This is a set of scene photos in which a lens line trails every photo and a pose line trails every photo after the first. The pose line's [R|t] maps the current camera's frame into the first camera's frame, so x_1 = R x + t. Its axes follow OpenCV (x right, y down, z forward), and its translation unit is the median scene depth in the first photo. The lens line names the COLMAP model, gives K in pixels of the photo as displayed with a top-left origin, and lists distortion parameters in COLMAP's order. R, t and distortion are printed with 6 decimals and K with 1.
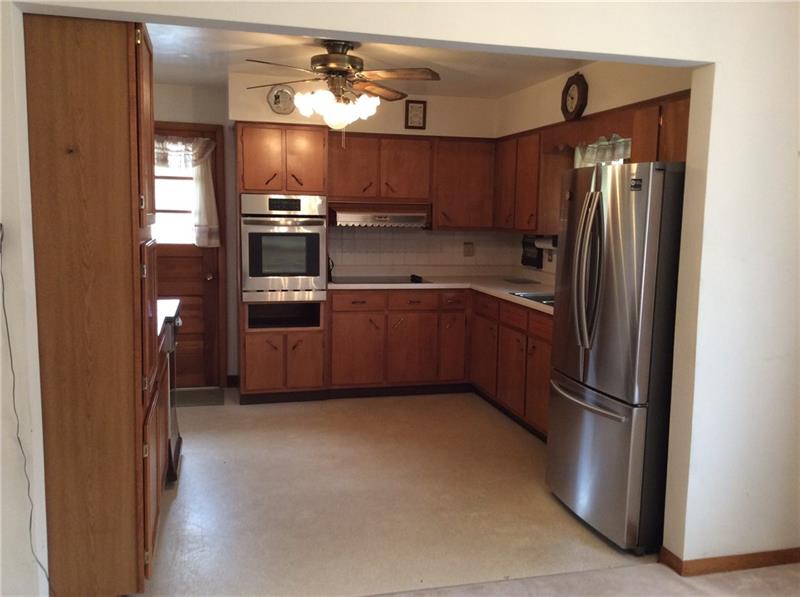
lens RADIAL K [[707.7, 0, 400.0], [0, 707.7, 298.5], [0, 0, 1]] dist [0.013511, -0.005513]
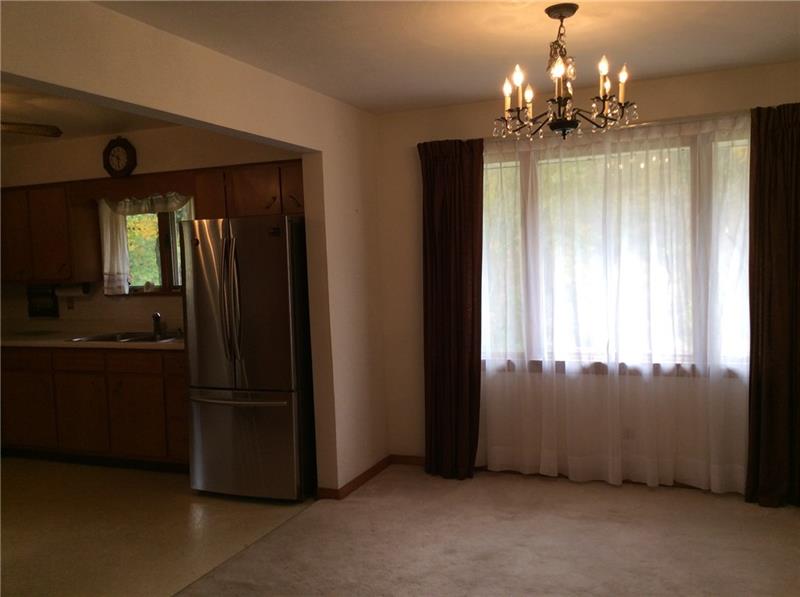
lens RADIAL K [[707.7, 0, 400.0], [0, 707.7, 298.5], [0, 0, 1]] dist [0.013511, -0.005513]
pose [[0.608699, -0.092281, 0.788017, -0.401091], [0.146062, 0.989271, 0.003025, -0.000350], [-0.779841, 0.113258, 0.615647, -0.018439]]
